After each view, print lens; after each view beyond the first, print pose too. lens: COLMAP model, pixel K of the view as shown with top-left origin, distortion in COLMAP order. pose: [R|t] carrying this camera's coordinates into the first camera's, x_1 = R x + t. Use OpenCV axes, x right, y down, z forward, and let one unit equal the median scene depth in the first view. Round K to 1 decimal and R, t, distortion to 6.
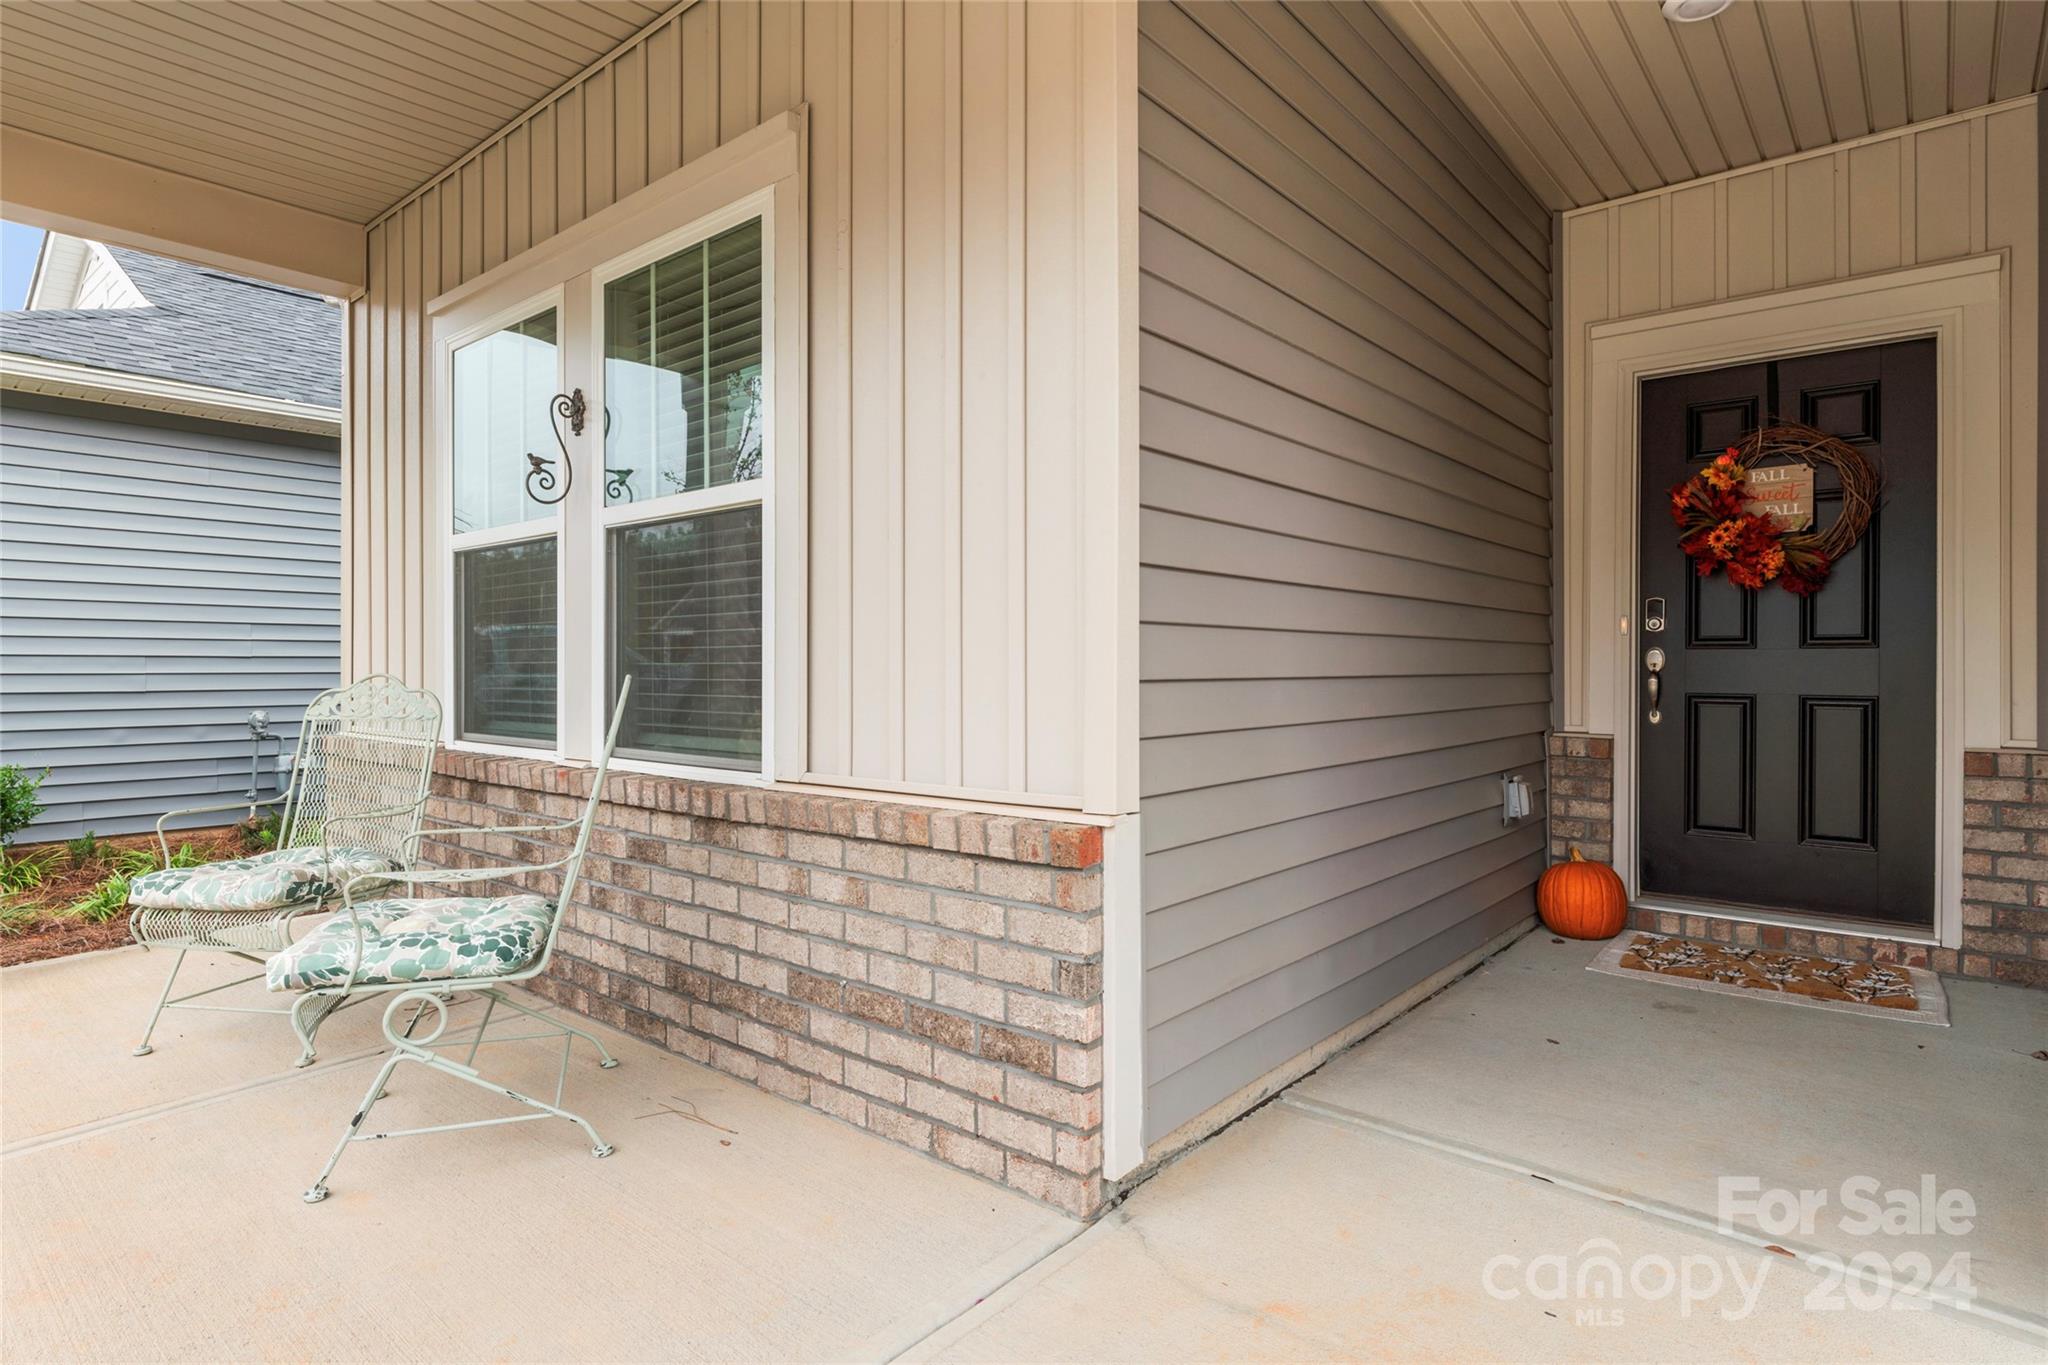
lens RADIAL K [[1081.1, 0, 1024.3], [0, 1081.1, 670.0], [0, 0, 1]] dist [-0.000295, -0.000234]
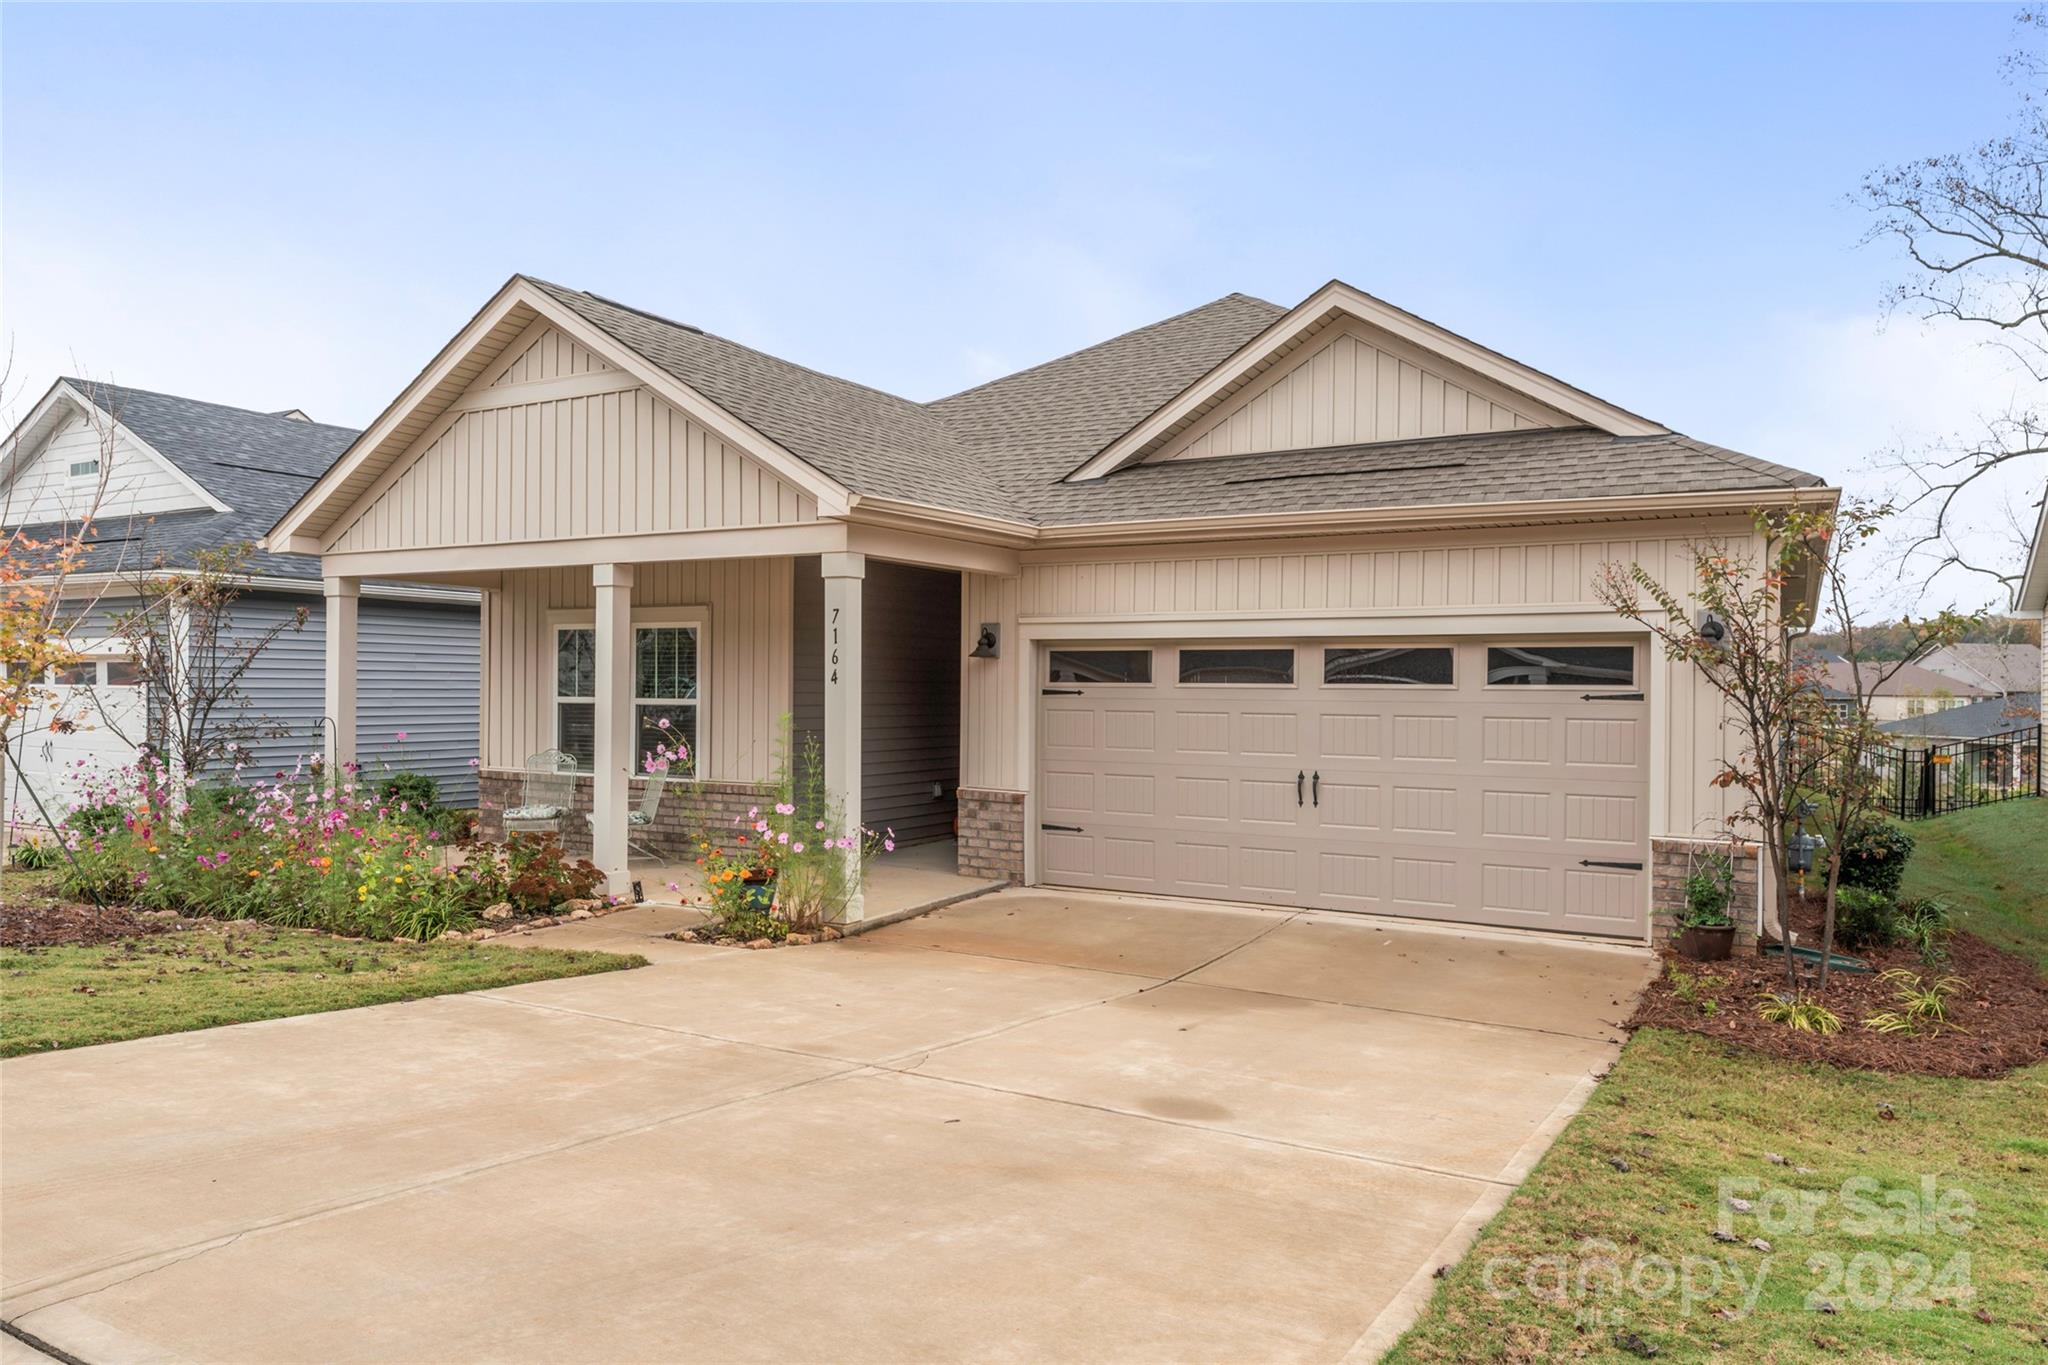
lens RADIAL K [[1357.6, 0, 1021.4], [0, 1357.6, 695.0], [0, 0, 1]] dist [0.000718, -0.001419]
pose [[0.983765, 0.008507, 0.179259, 0.020298], [-0.009054, 0.999957, 0.002232, -0.226886], [-0.179232, -0.003819, 0.983799, -4.023011]]
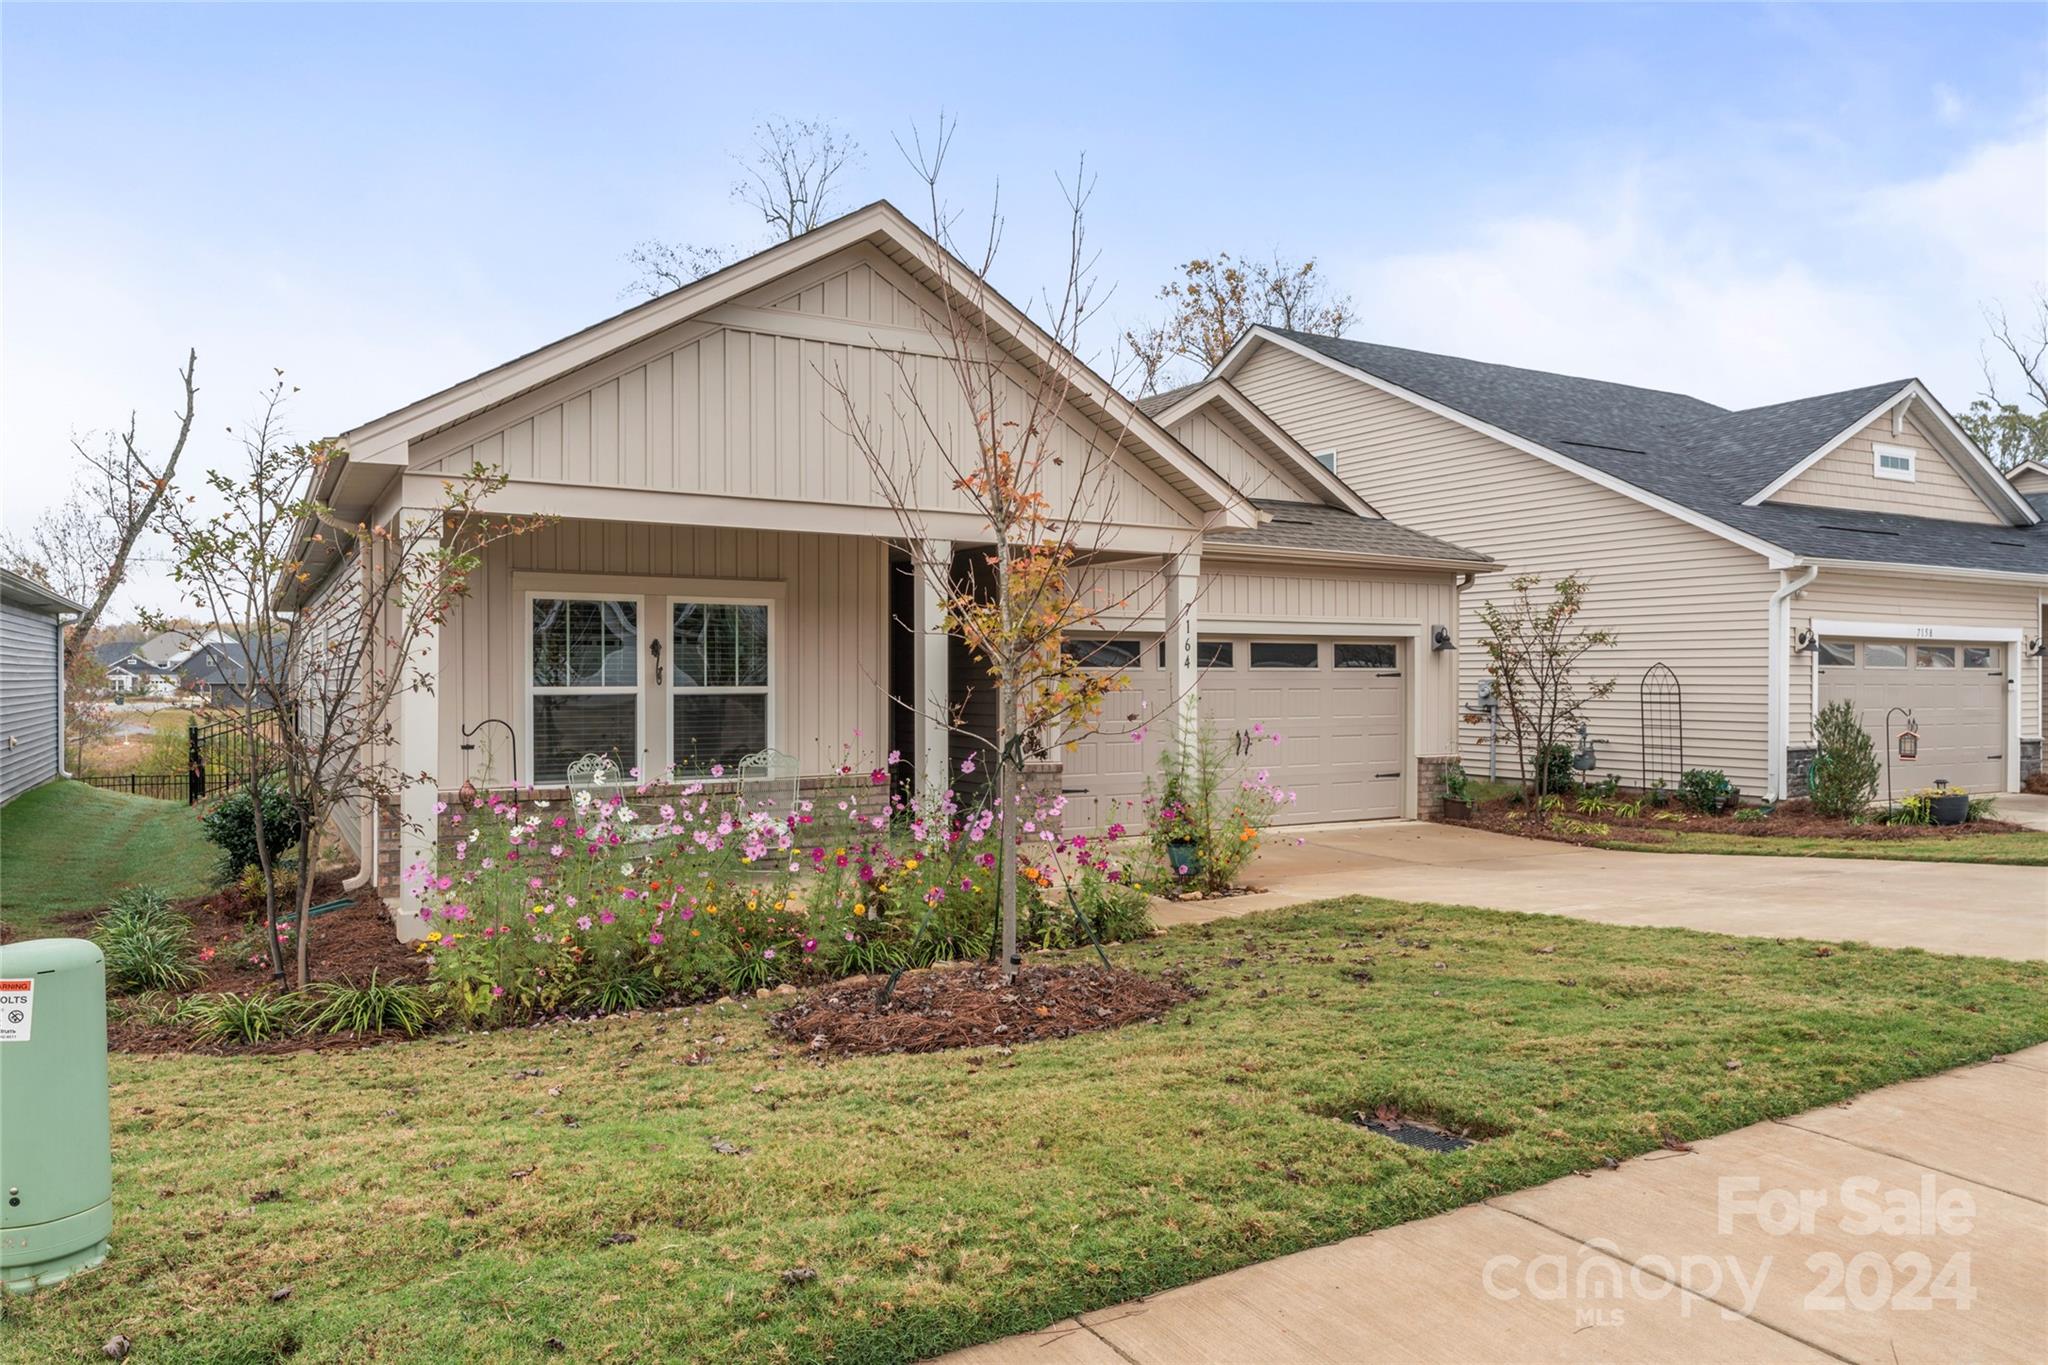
lens RADIAL K [[1357.6, 0, 1021.4], [0, 1357.6, 695.0], [0, 0, 1]] dist [0.000718, -0.001419]
pose [[0.340706, -0.010214, 0.940114, -4.115330], [0.003651, 0.999948, 0.009541, -0.201359], [-0.940163, 0.000181, 0.340725, -1.204829]]
